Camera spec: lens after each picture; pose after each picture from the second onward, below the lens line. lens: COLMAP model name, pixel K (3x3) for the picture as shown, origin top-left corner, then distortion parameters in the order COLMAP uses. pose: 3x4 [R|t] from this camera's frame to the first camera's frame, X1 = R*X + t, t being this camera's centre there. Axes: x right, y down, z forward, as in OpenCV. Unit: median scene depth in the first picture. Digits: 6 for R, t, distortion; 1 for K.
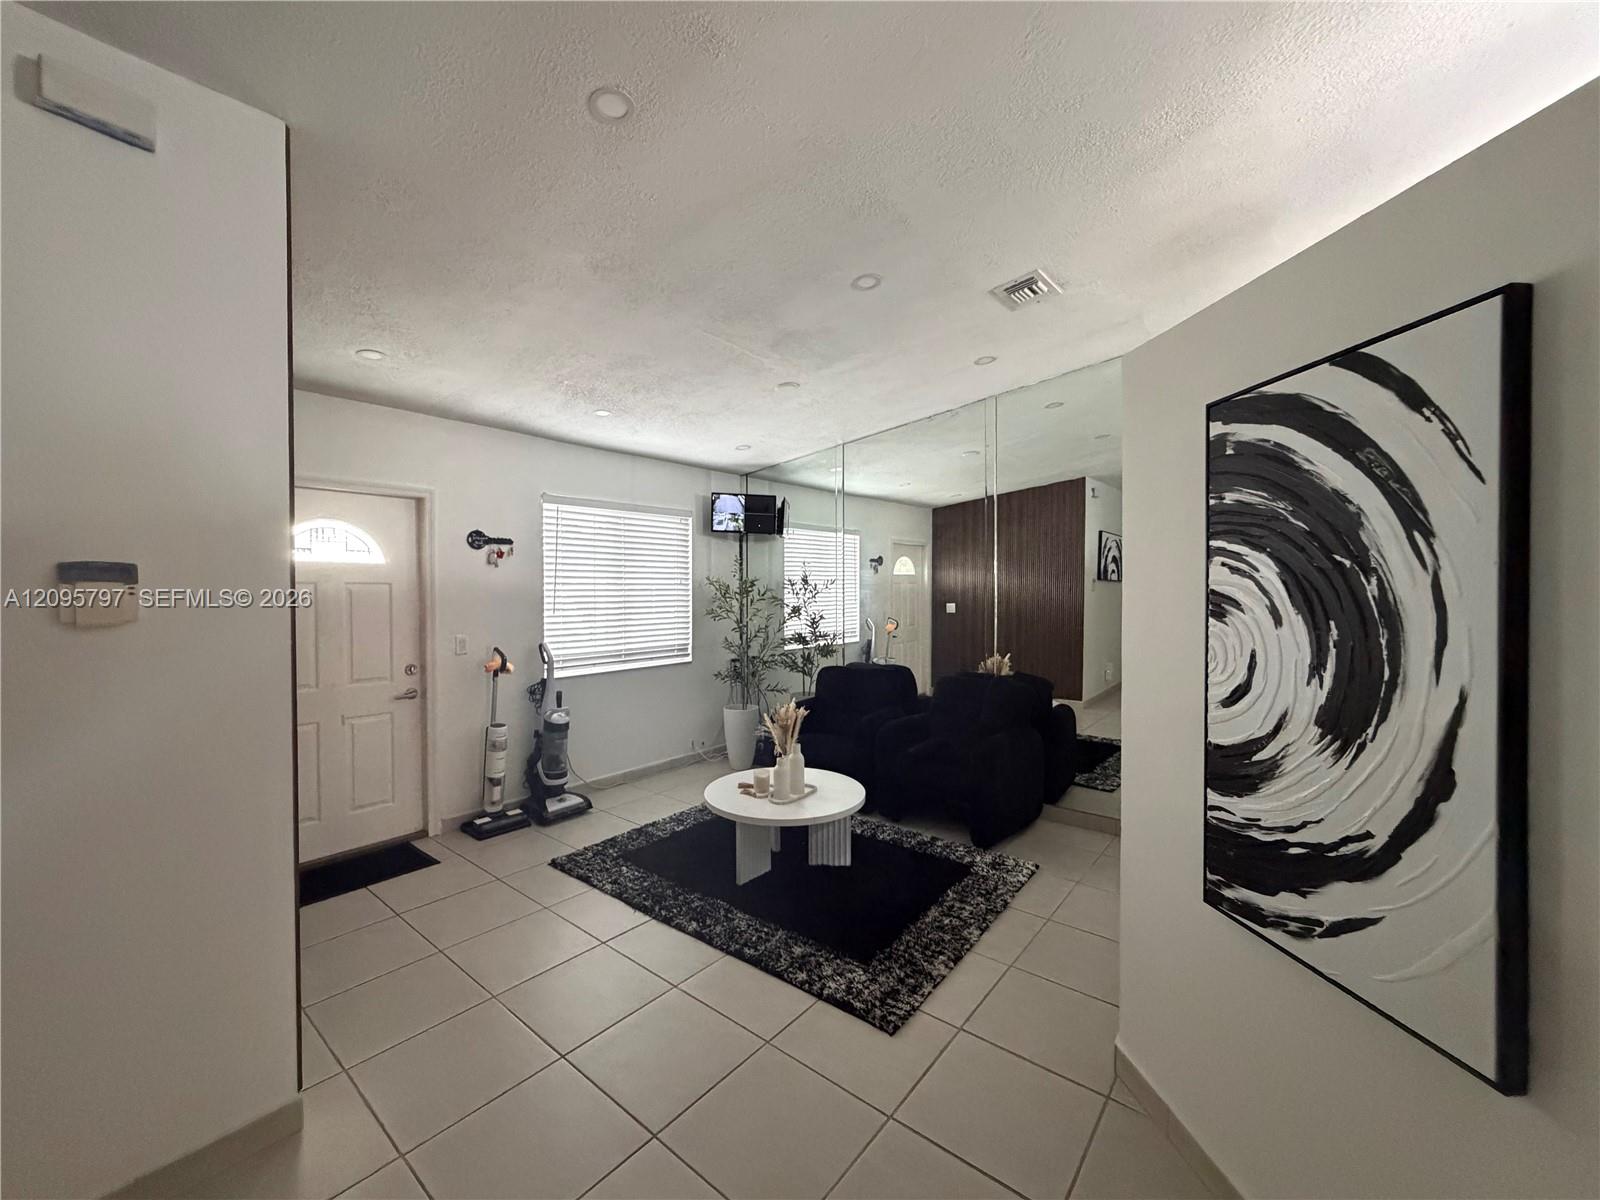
lens RADIAL K [[638.5, 0, 799.1], [0, 638.5, 595.4], [0, 0, 1]] dist [0.001369, -0.000363]
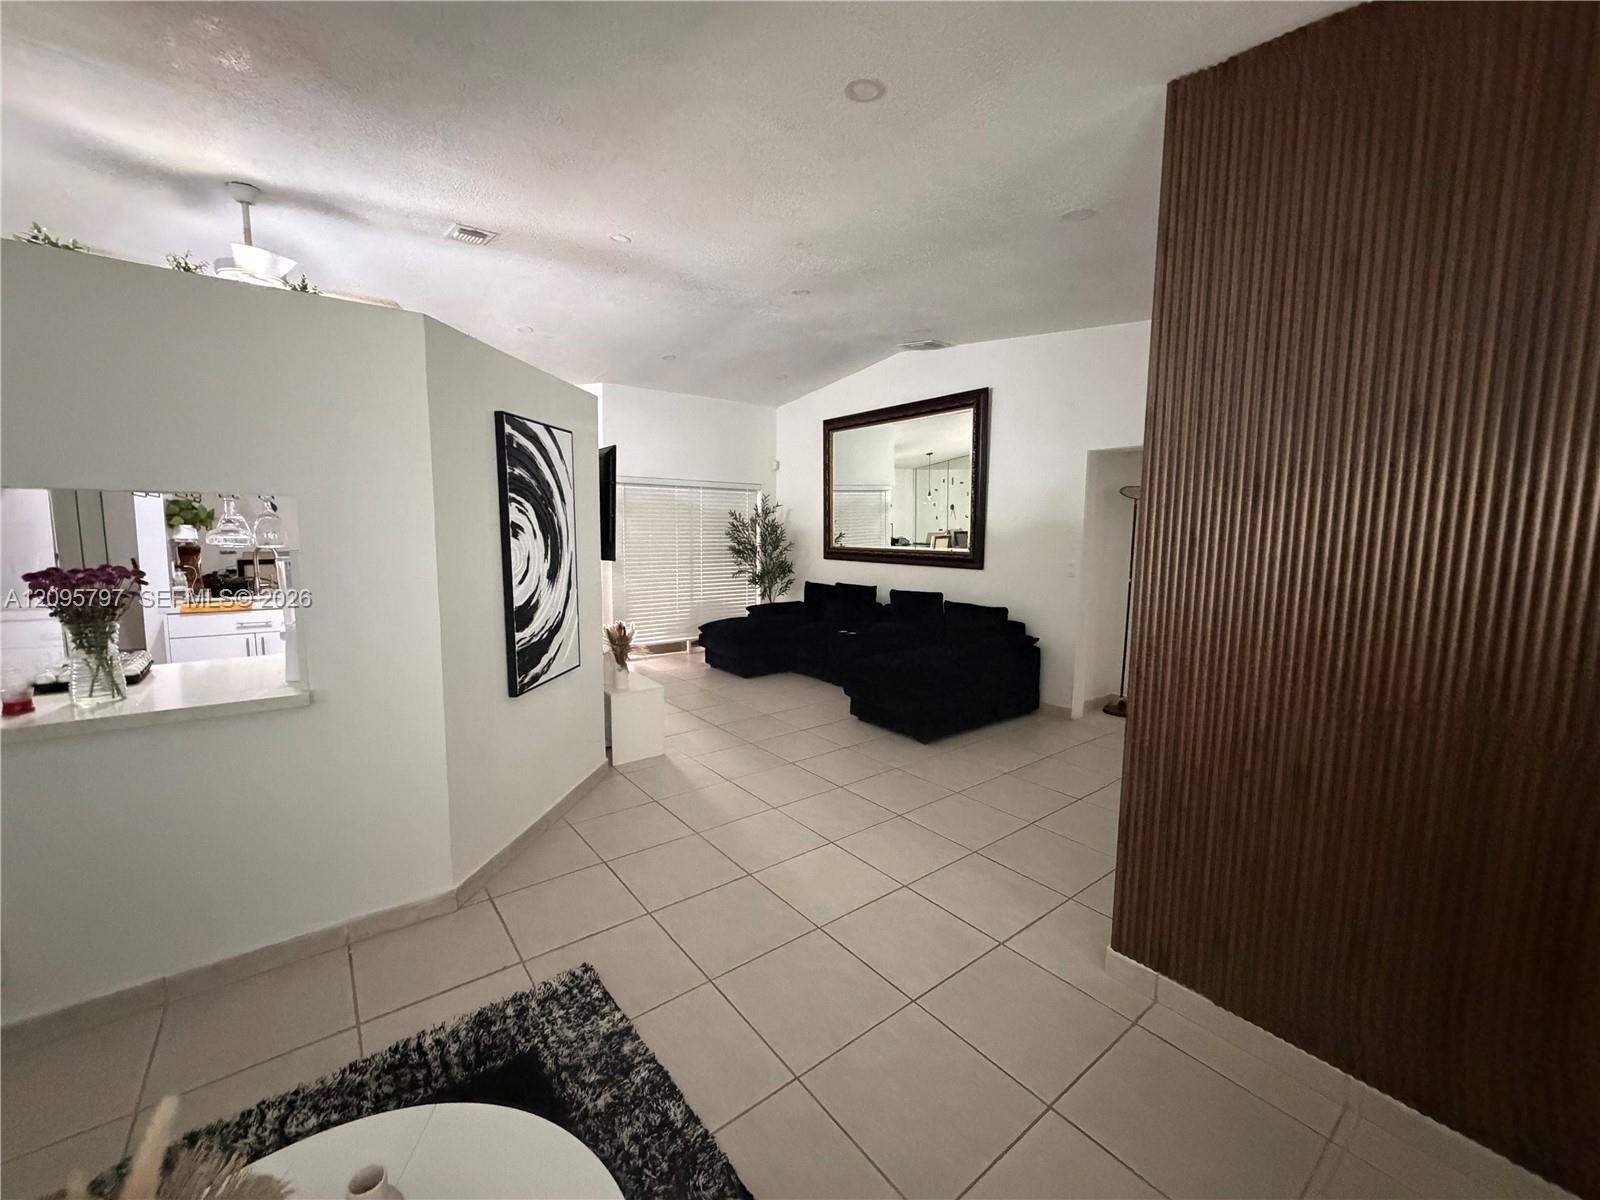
lens RADIAL K [[638.5, 0, 802.6], [0, 638.5, 596.6], [0, 0, 1]] dist [0.001369, -0.000363]
pose [[-0.973229, -0.029629, 0.227920, -0.610867], [-0.000352, 0.991847, 0.127435, -0.031094], [-0.229837, 0.123943, -0.965305, 2.831312]]
